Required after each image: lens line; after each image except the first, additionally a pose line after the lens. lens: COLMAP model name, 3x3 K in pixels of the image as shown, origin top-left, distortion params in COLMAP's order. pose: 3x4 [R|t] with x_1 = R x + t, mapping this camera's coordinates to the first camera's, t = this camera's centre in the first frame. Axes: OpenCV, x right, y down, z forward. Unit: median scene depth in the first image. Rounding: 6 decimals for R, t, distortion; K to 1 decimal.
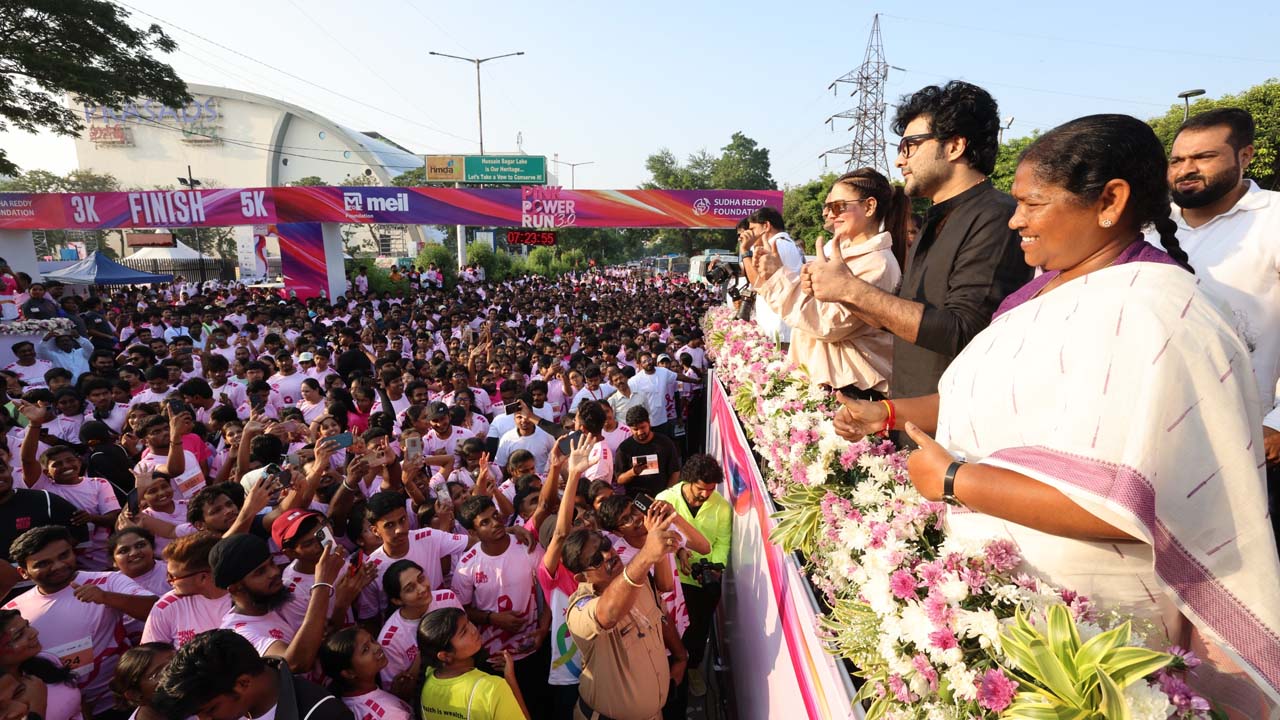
lens RADIAL K [[579.4, 0, 644.4], [0, 579.4, 393.6], [0, 0, 1]] dist [-0.049734, 0.021576]
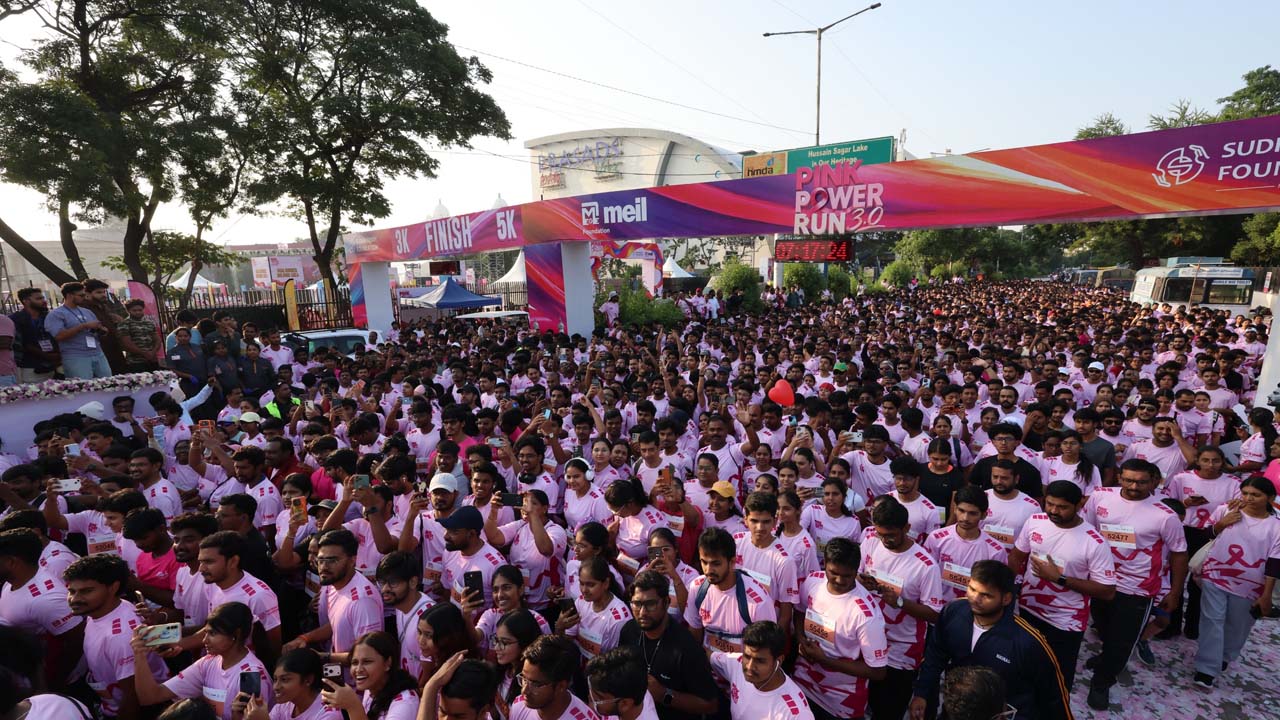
lens RADIAL K [[579.4, 0, 644.4], [0, 579.4, 393.6], [0, 0, 1]] dist [-0.049734, 0.021576]
pose [[0.808199, 0.097096, -0.580850, 0.020892], [-0.110169, 0.993830, 0.012840, -0.067070], [0.578513, 0.053614, 0.813909, 0.252997]]
